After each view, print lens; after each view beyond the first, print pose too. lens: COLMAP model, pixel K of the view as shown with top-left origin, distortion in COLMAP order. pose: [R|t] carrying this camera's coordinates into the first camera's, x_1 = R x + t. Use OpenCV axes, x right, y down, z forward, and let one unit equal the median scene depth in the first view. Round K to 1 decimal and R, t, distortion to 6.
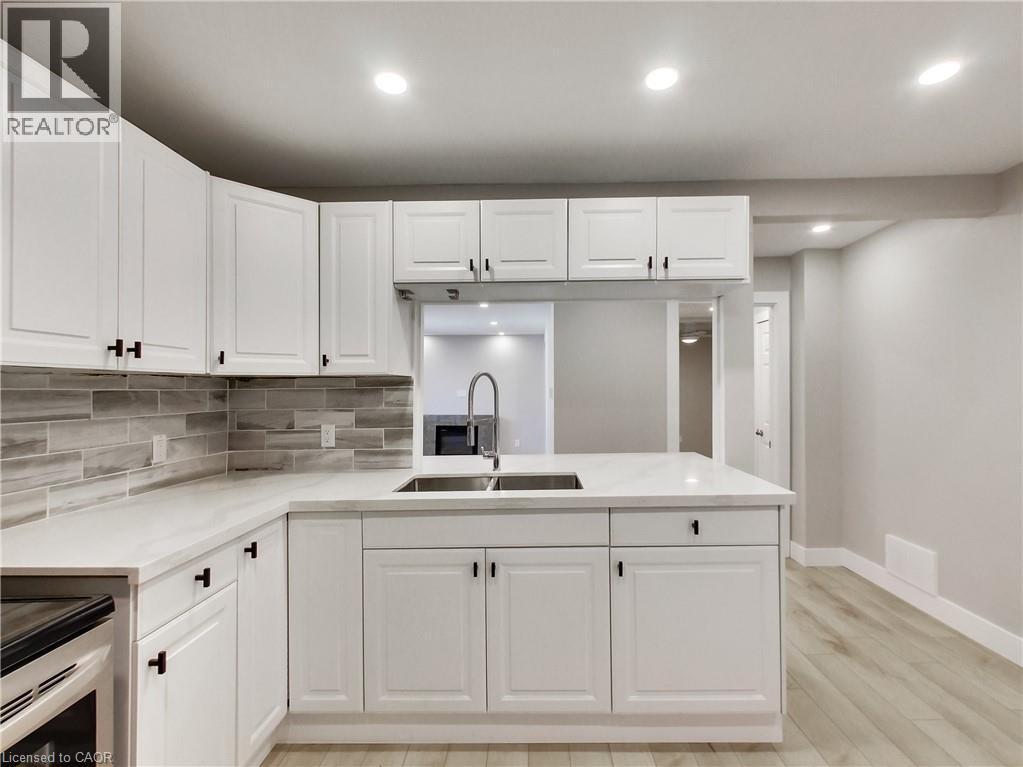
lens RADIAL K [[508.8, 0, 524.8], [0, 508.8, 382.2], [0, 0, 1]] dist [0.001048, -0.001232]
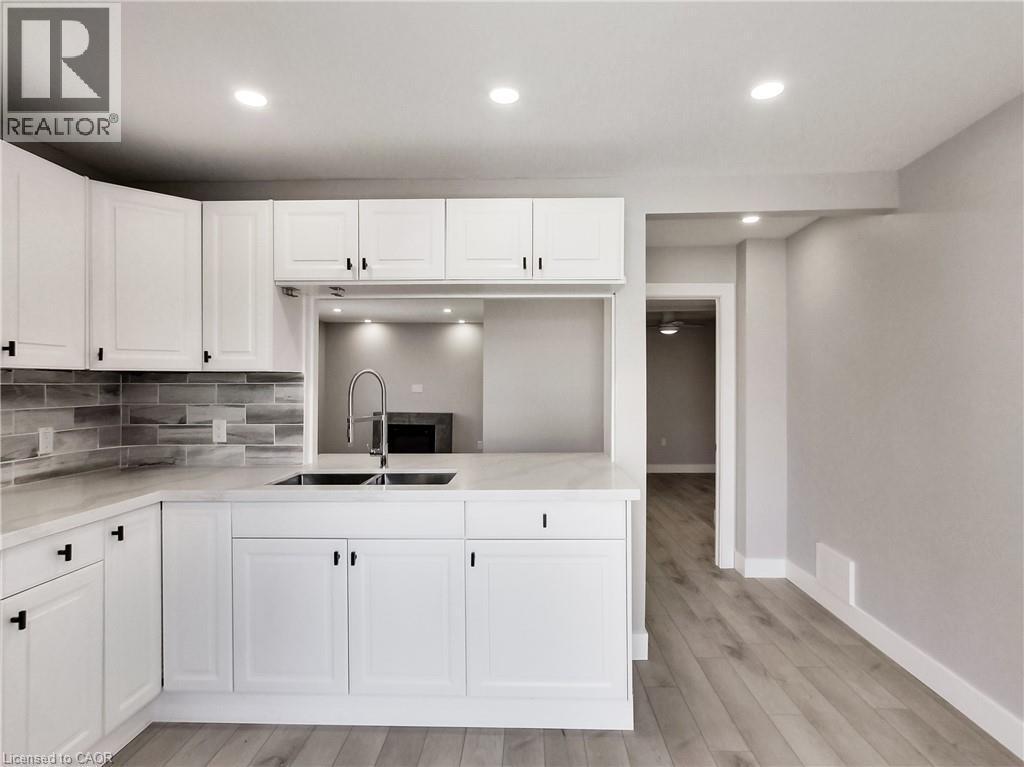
lens RADIAL K [[603.4, 0, 512.0], [0, 603.4, 383.5], [0, 0, 1]] dist [-0.001655, 0.000514]
pose [[0.999748, 0.010020, -0.020097, 0.229396], [-0.009744, 0.999857, 0.013794, -0.010852], [0.020232, -0.013595, 0.999703, -0.186439]]
